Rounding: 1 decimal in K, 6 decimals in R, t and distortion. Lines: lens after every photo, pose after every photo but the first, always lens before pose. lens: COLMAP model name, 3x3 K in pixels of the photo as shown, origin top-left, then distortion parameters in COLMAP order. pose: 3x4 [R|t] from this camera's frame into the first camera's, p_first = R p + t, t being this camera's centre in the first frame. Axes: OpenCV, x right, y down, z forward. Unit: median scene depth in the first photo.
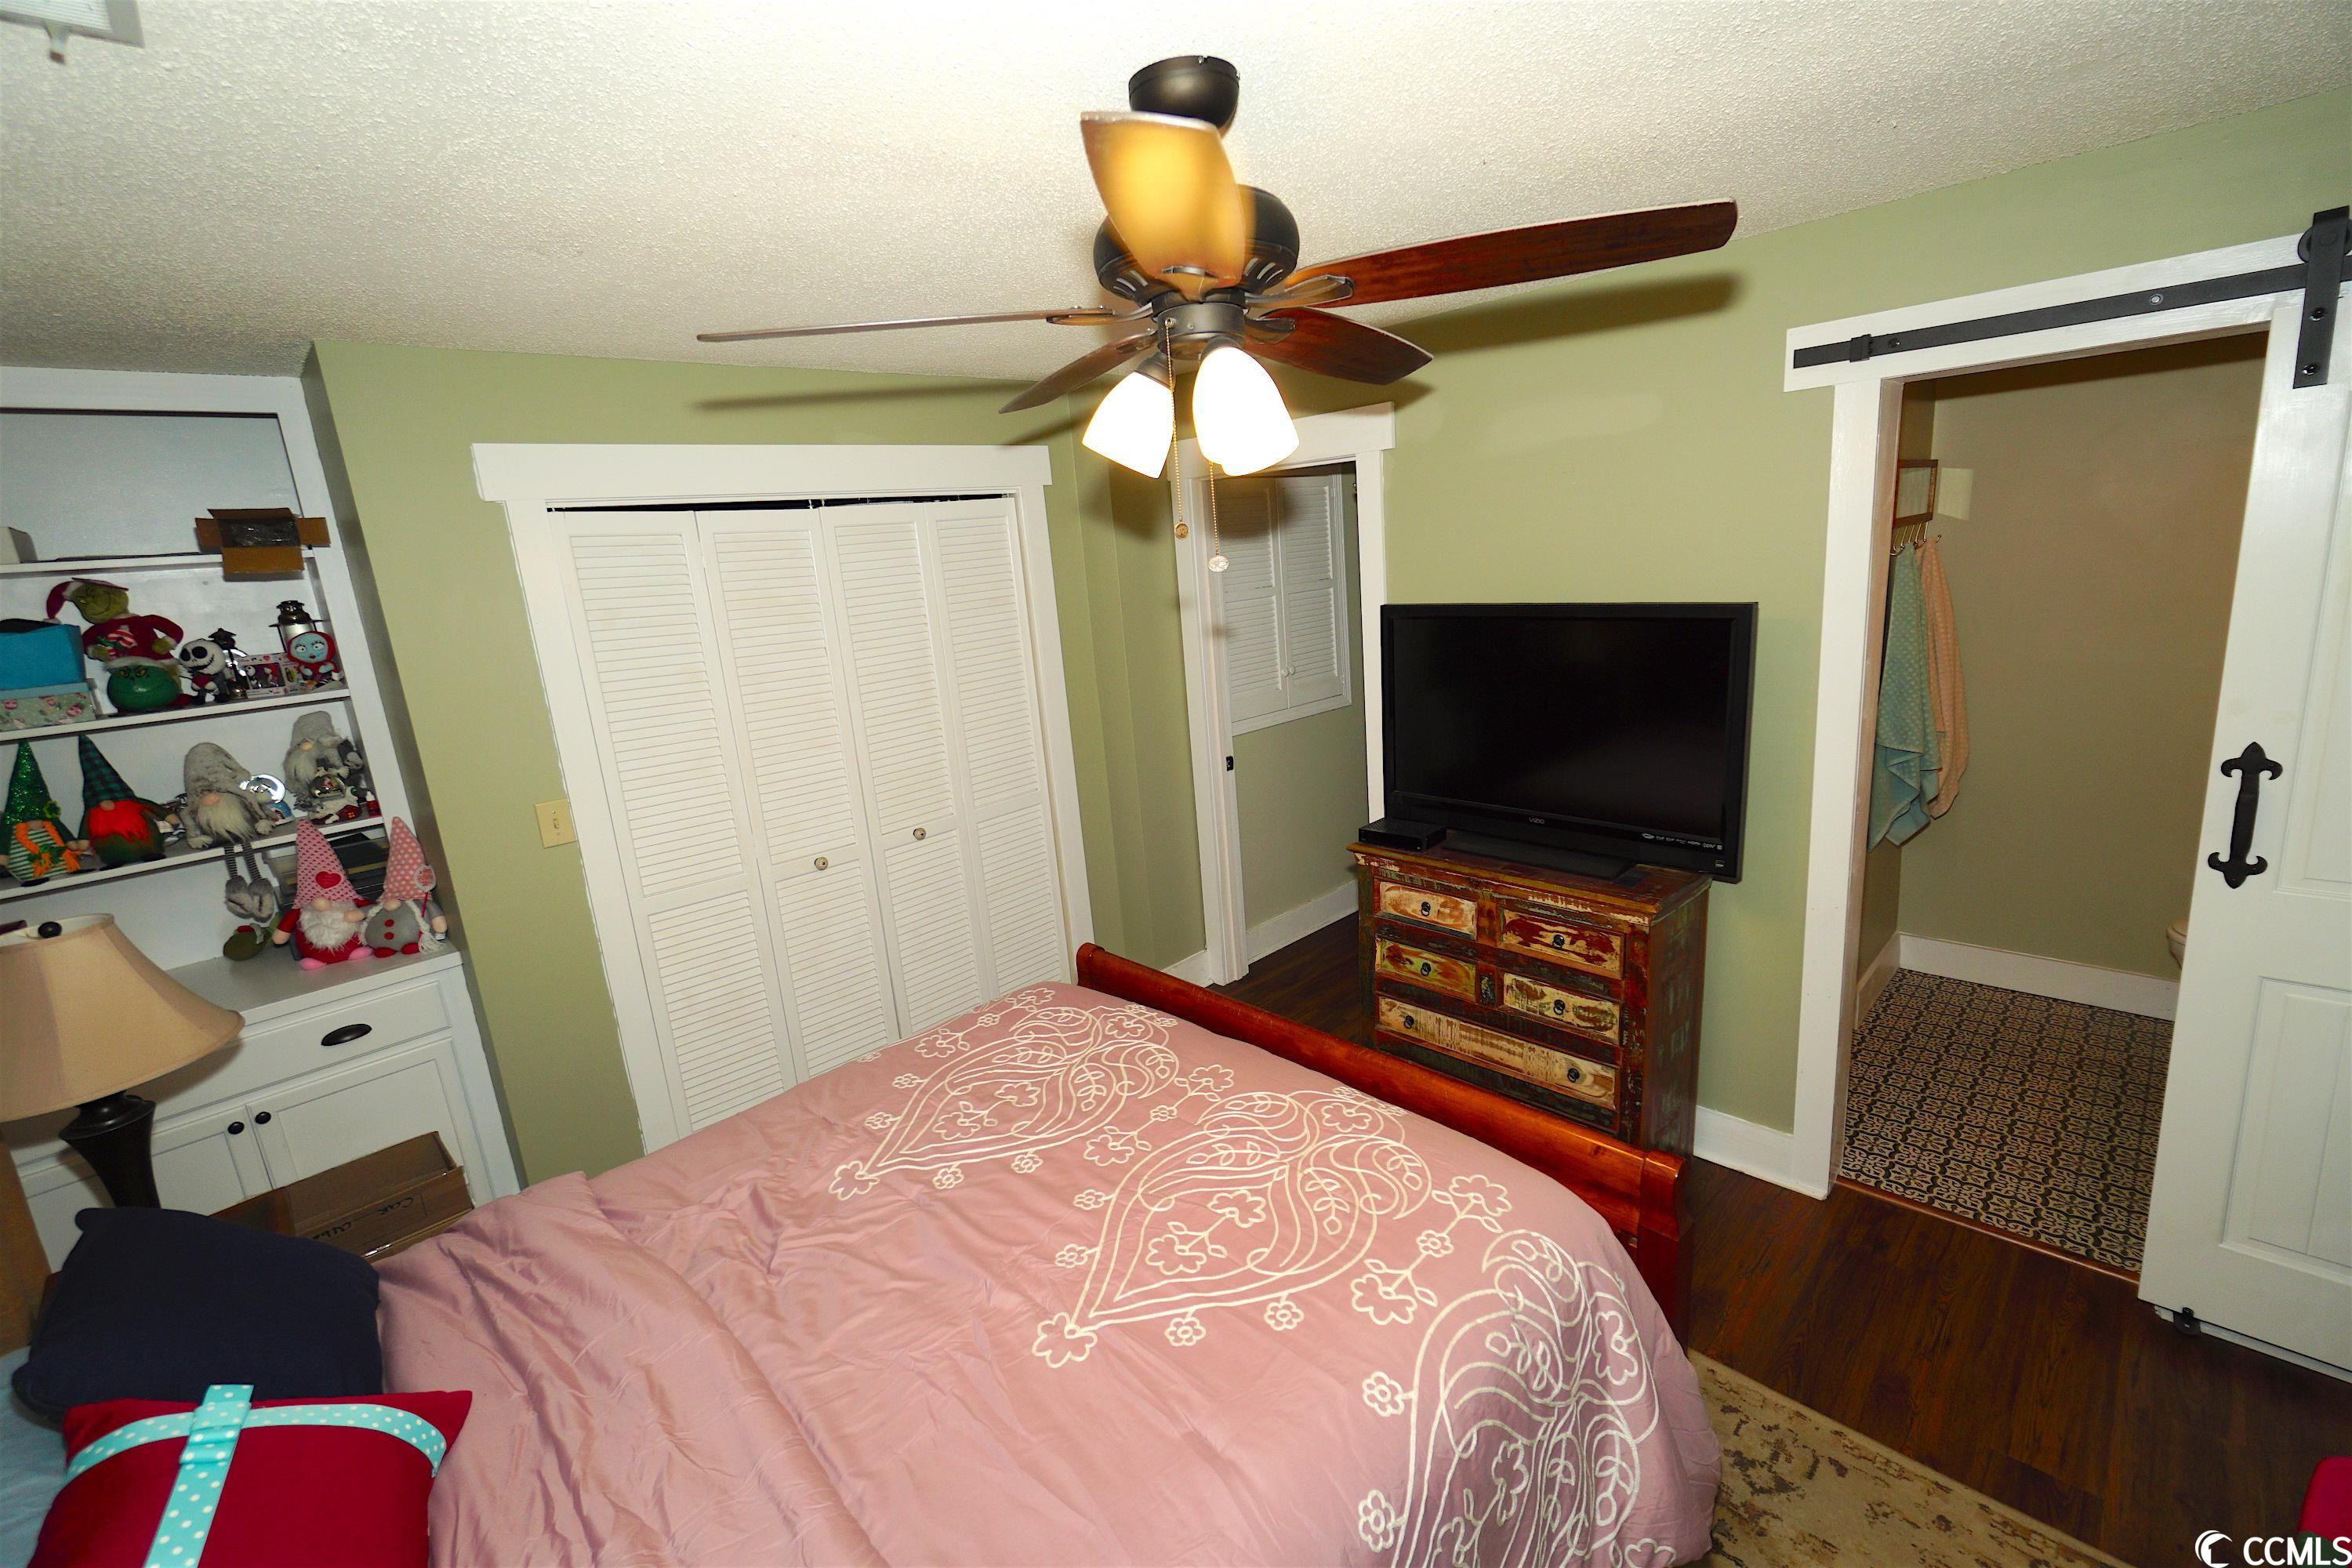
lens RADIAL K [[1010.5, 0, 1174.5], [0, 1010.5, 781.3], [0, 0, 1]] dist [-0.012979, 0.006274]
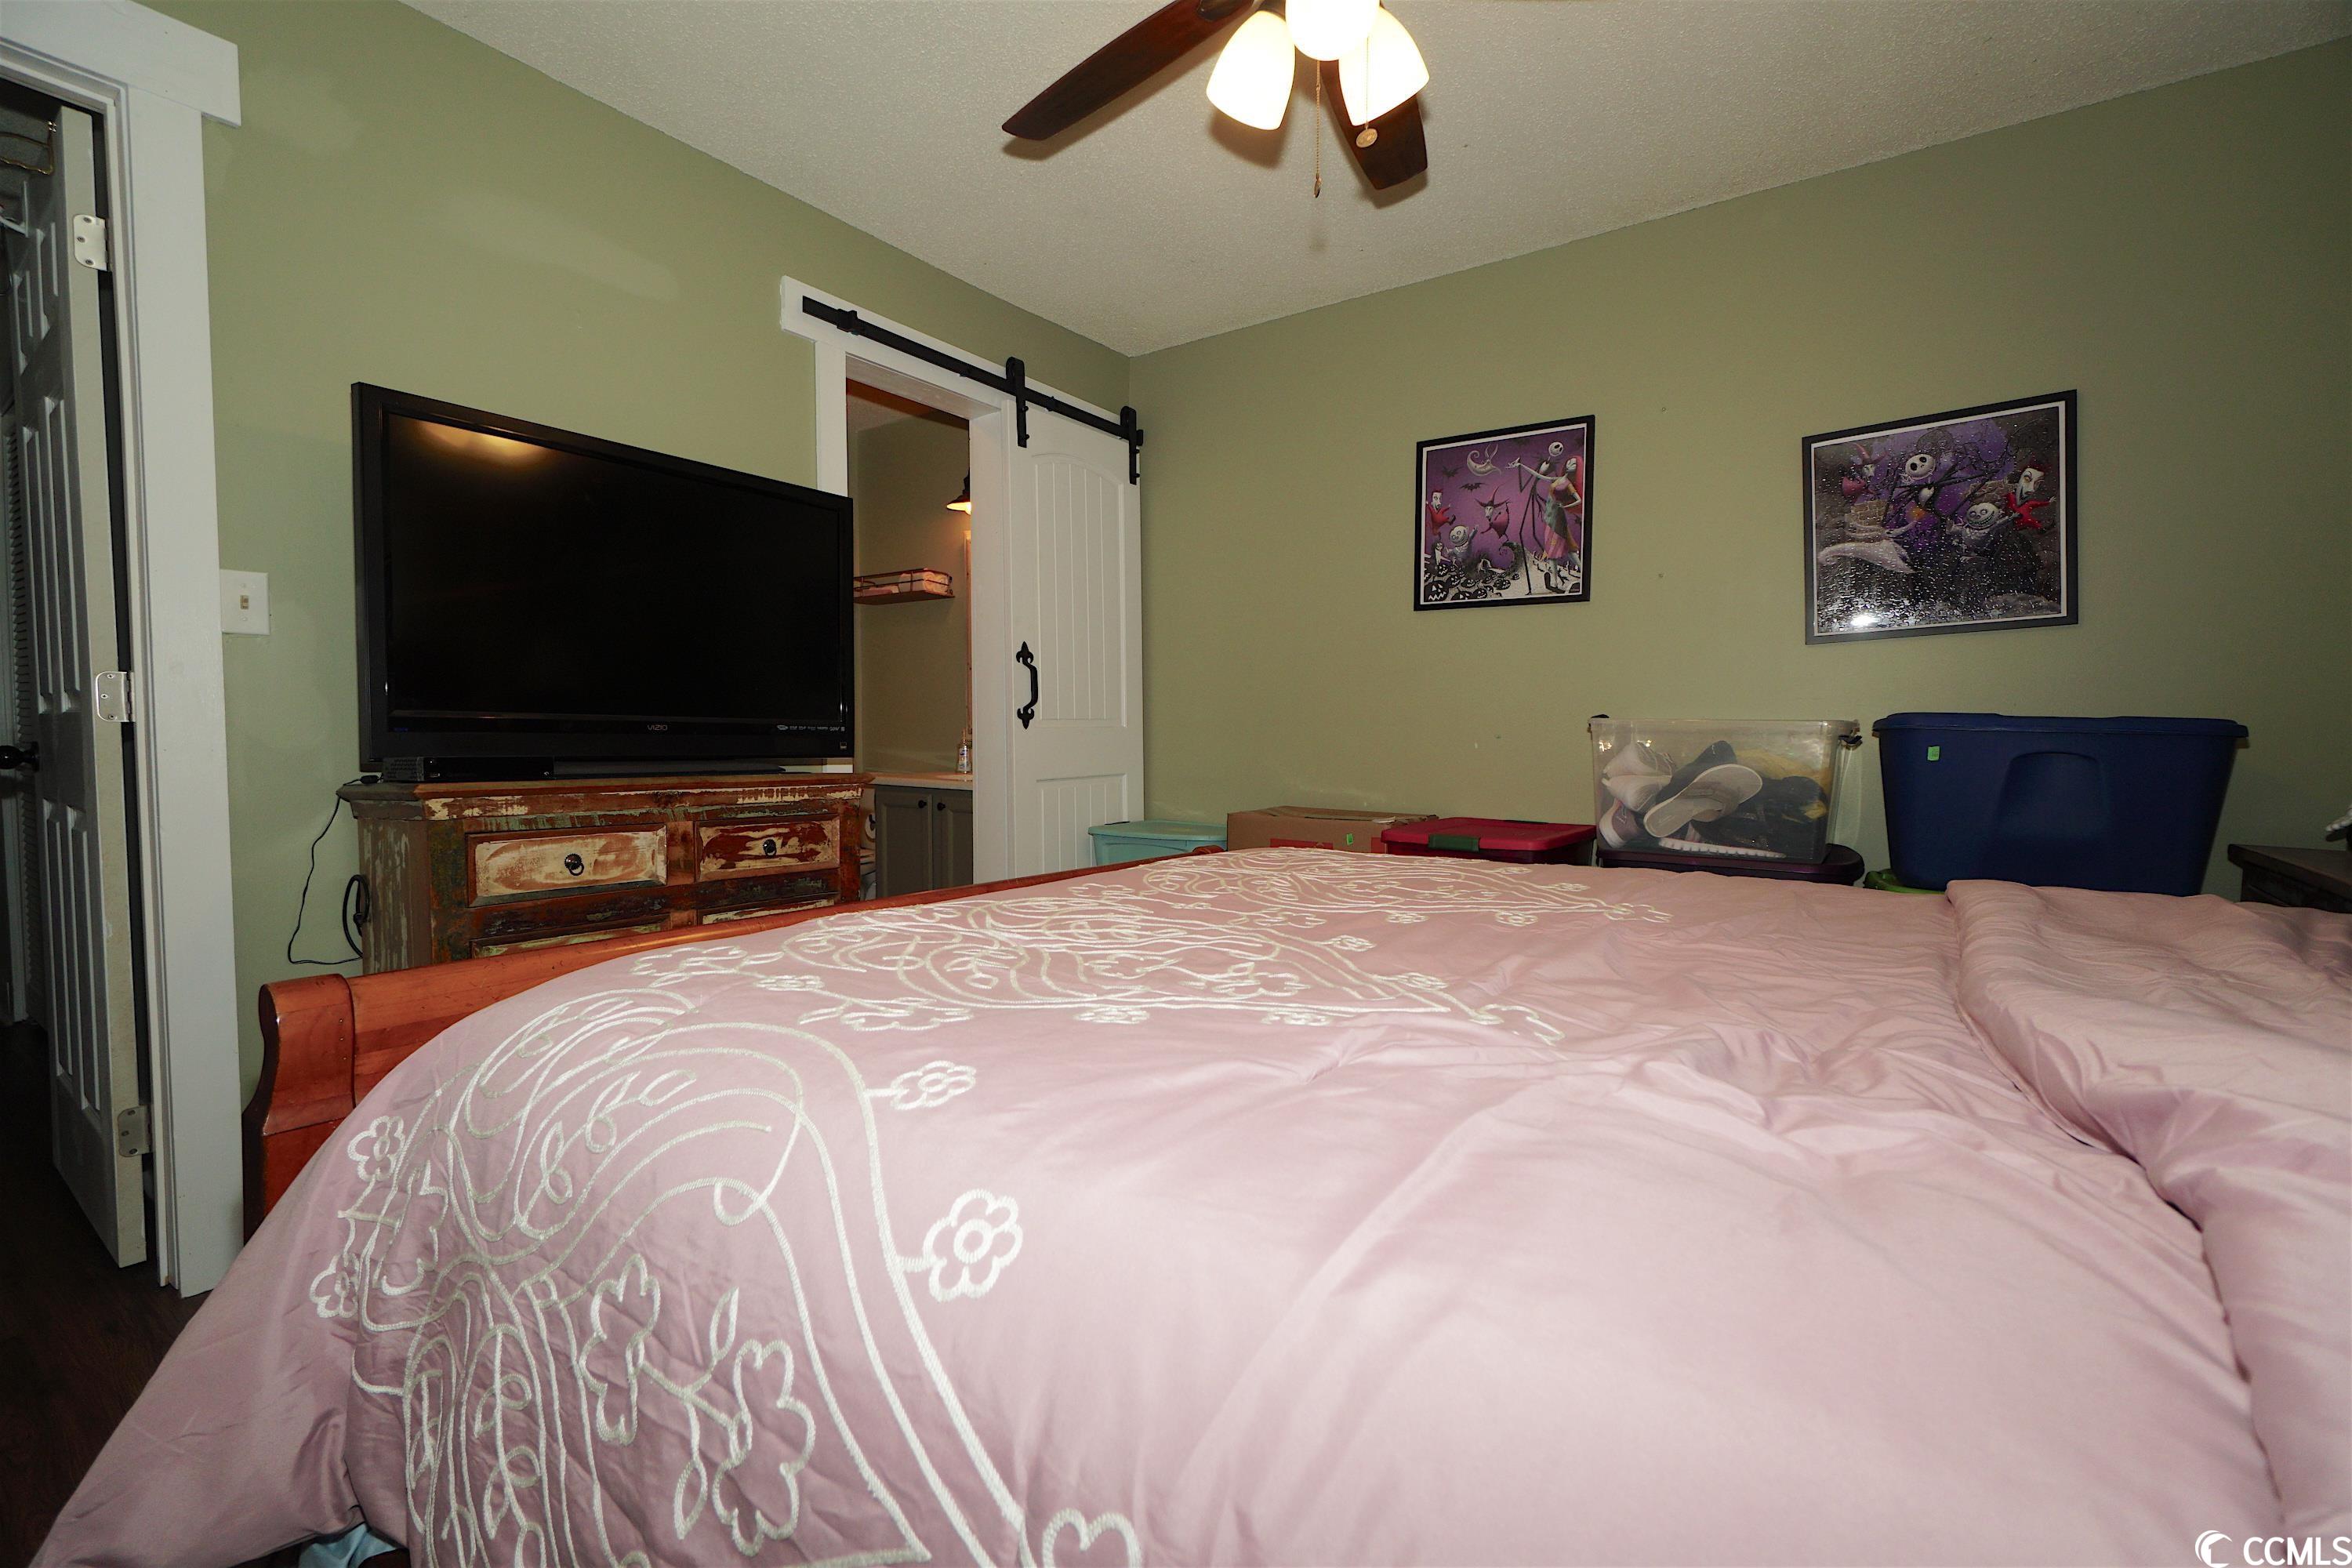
lens RADIAL K [[1010.5, 0, 1174.5], [0, 1010.5, 781.3], [0, 0, 1]] dist [-0.012979, 0.006274]
pose [[-0.198800, 0.025665, 0.979704, -0.503139], [0.217809, 0.975814, 0.018634, 0.158907], [-0.955530, 0.217093, -0.199582, 0.813730]]
